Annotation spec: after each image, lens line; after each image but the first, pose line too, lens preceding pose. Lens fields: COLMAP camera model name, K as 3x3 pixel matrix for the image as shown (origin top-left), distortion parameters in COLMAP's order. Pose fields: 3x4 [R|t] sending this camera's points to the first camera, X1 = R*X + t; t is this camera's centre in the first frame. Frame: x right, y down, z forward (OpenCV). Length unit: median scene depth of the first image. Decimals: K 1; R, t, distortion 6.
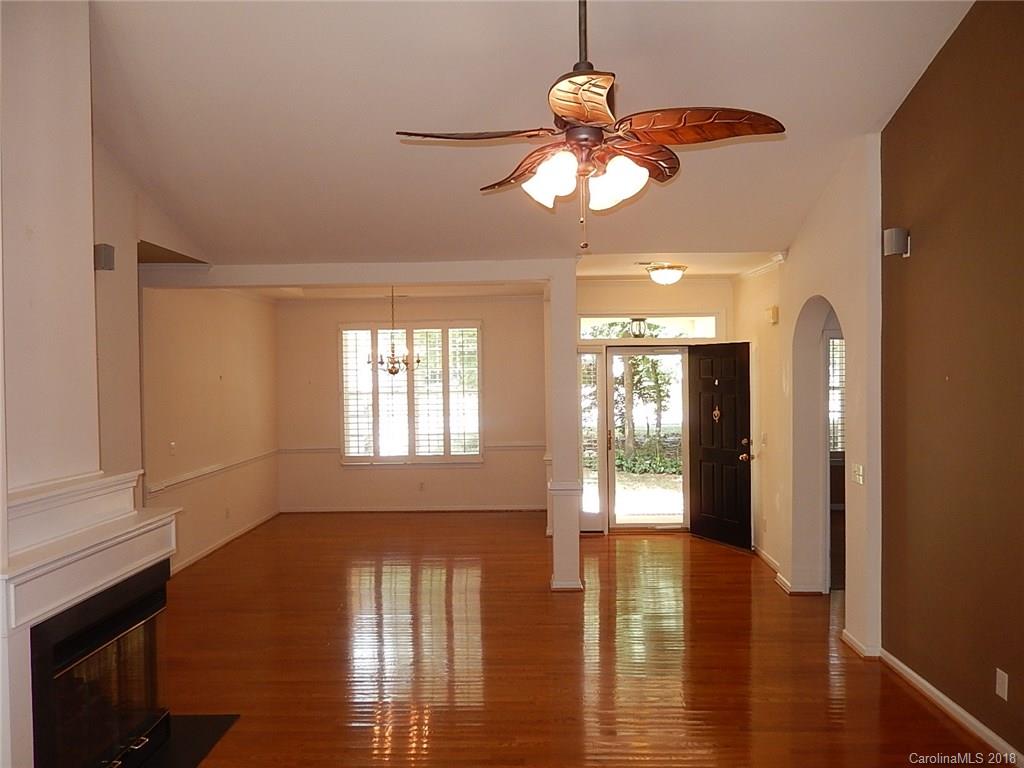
lens RADIAL K [[764.4, 0, 506.5], [0, 764.4, 380.5], [0, 0, 1]] dist [-0.003366, -0.004885]
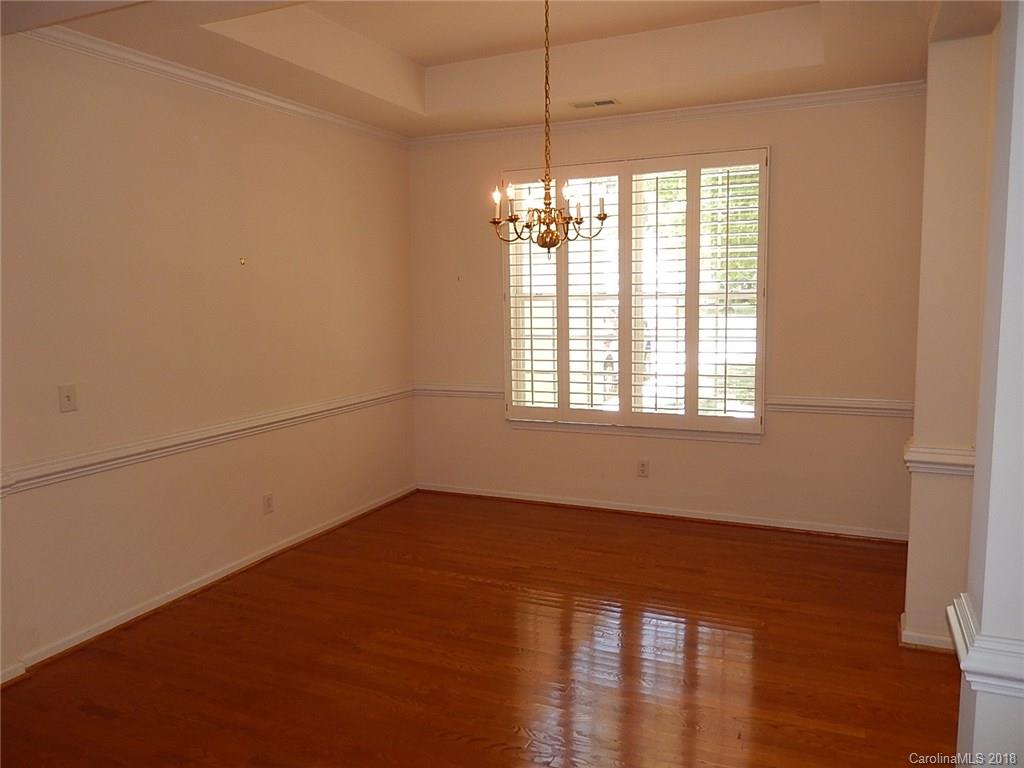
lens RADIAL K [[764.4, 0, 506.5], [0, 764.4, 380.5], [0, 0, 1]] dist [-0.003366, -0.004885]
pose [[0.939626, 0.031281, -0.340770, -0.019435], [0.013322, 0.991715, 0.127767, 0.006048], [0.341943, -0.124593, 0.931425, 0.466281]]
